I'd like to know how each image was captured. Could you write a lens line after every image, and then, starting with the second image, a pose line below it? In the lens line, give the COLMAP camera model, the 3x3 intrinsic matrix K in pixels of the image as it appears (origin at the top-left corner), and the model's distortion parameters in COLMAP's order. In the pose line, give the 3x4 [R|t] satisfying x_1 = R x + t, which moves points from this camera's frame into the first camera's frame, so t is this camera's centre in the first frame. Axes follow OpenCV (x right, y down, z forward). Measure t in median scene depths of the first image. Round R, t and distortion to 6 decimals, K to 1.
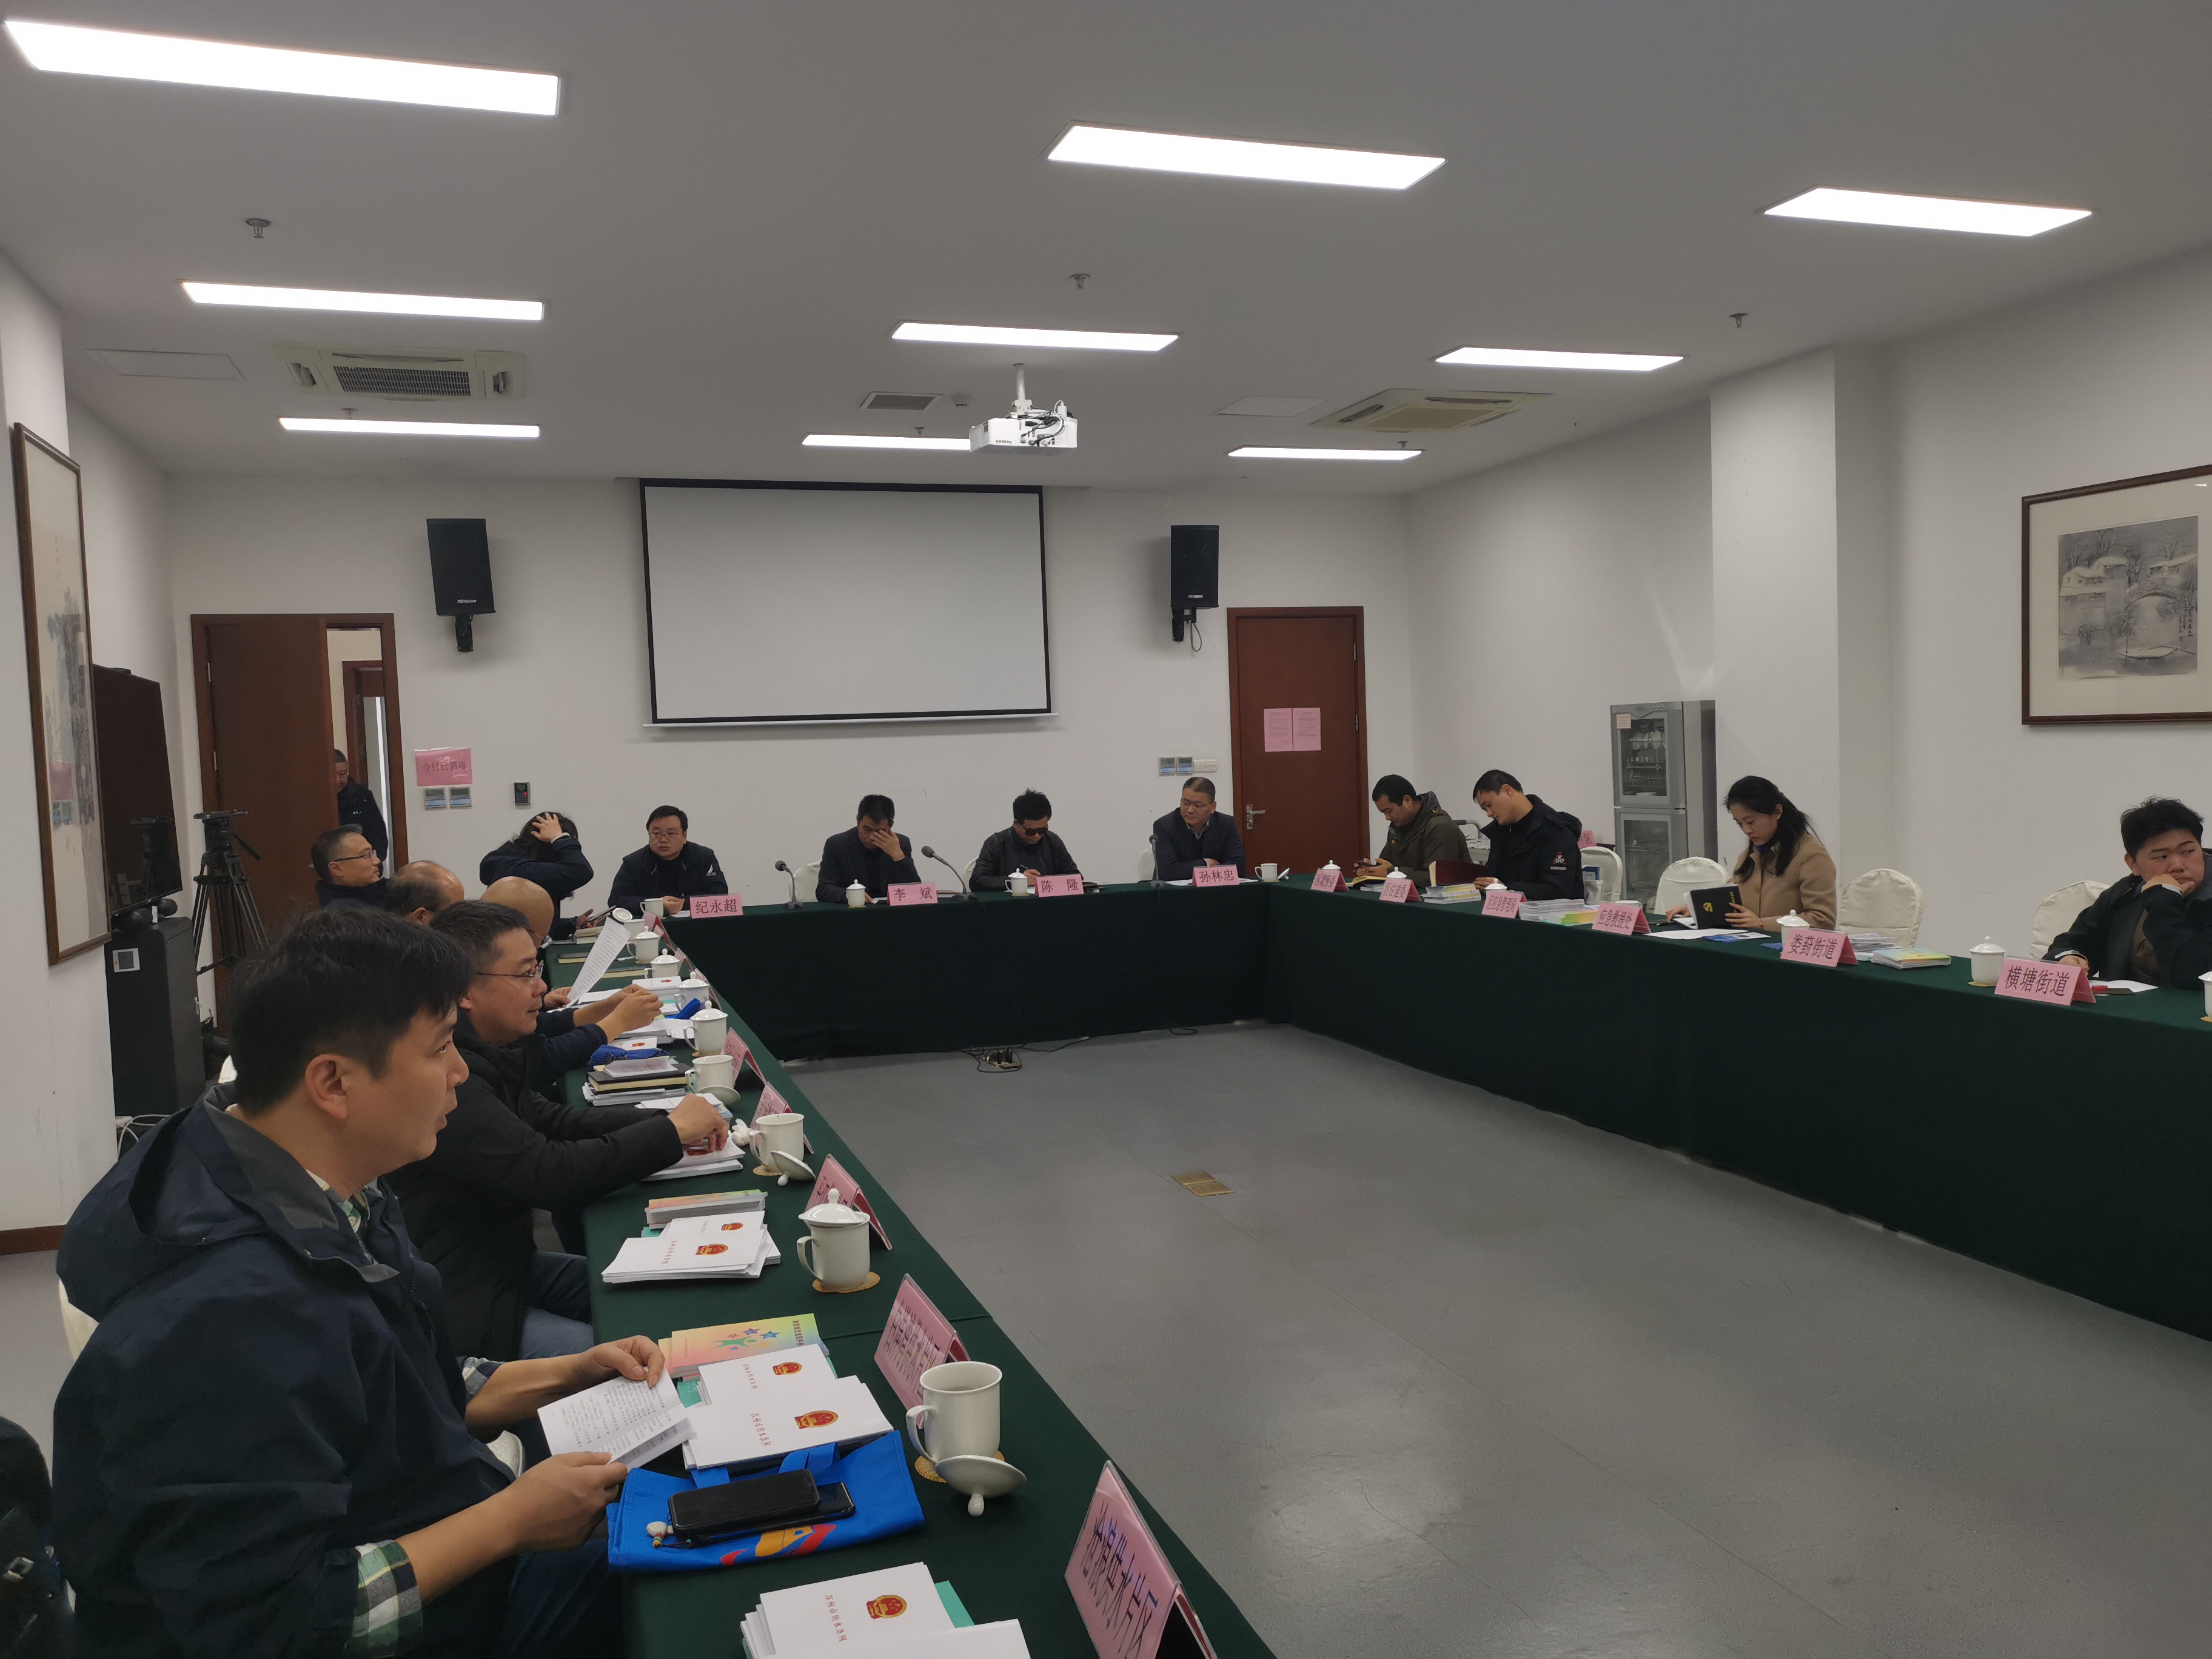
lens RADIAL K [[1712.2, 0, 1109.4], [0, 1712.2, 835.3], [0, 0, 1]] dist [0.000354, 0.000024]
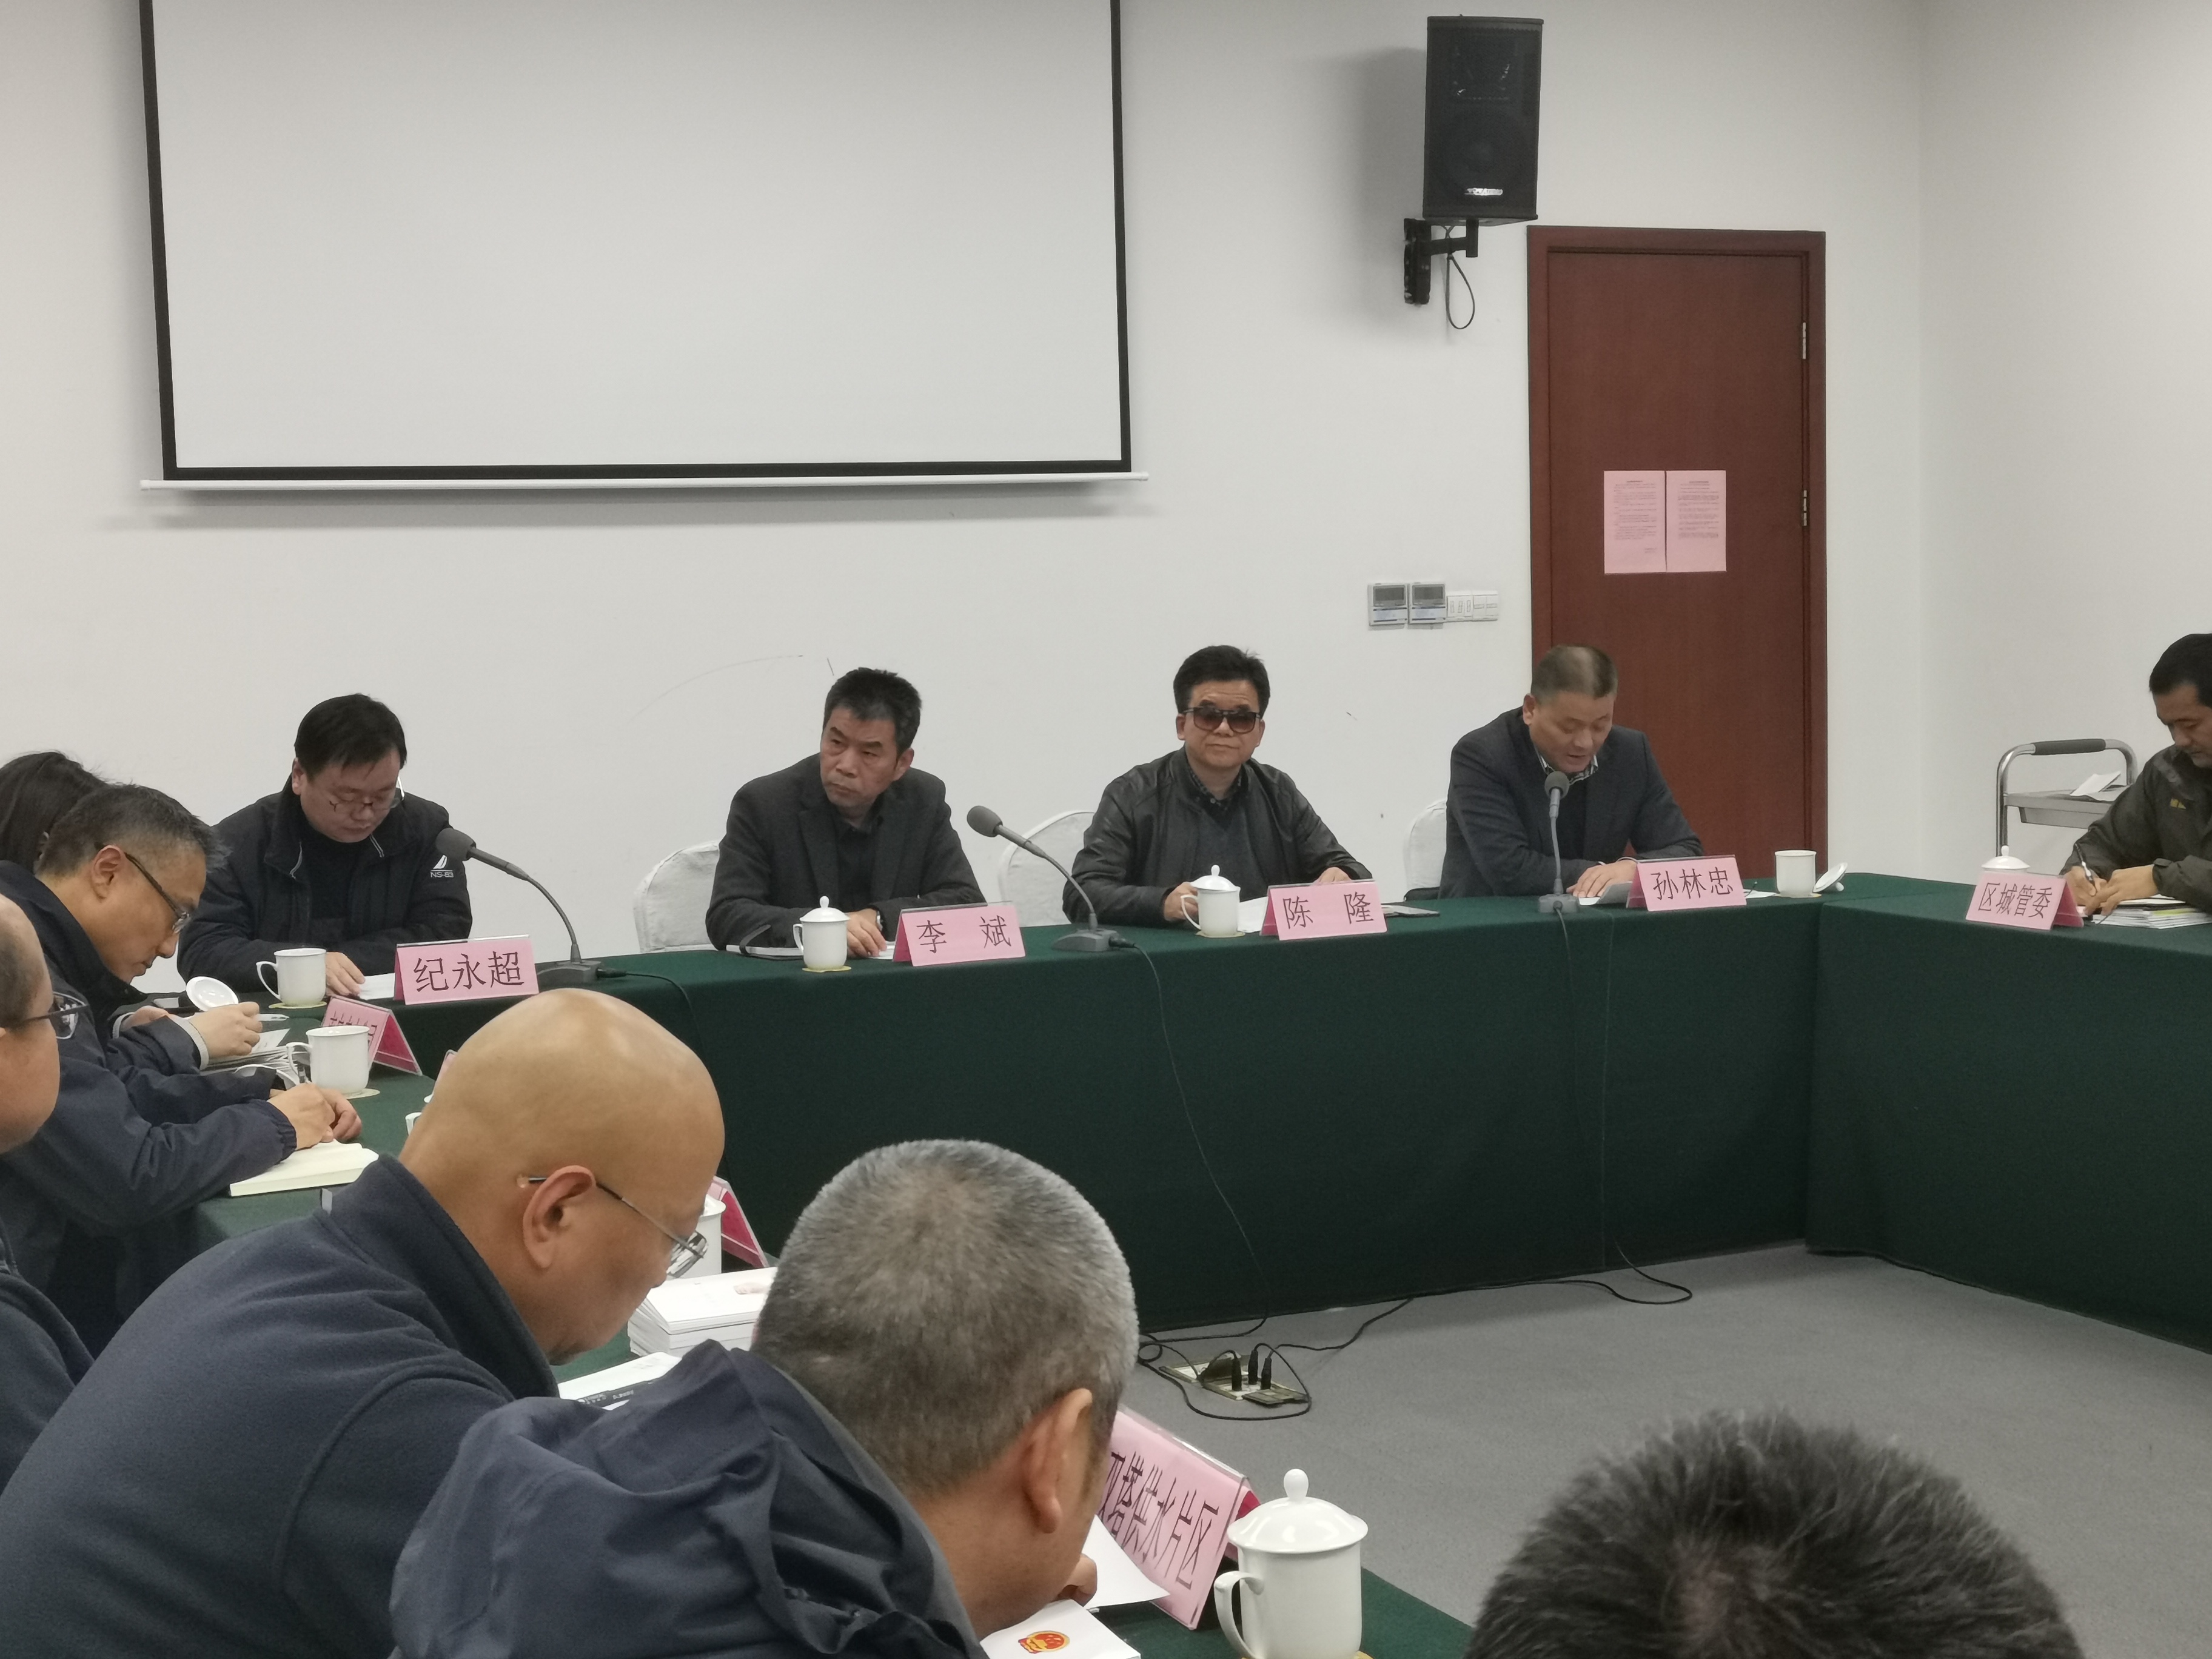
lens RADIAL K [[3421.3, 0, 1105.2], [0, 3421.3, 827.7], [0, 0, 1]] dist [-0.051333, 0.000000]
pose [[0.992870, 0.003526, 0.119149, -0.146600], [-0.006140, 0.999748, 0.021579, -0.004748], [-0.119043, -0.022156, 0.992642, 0.209604]]
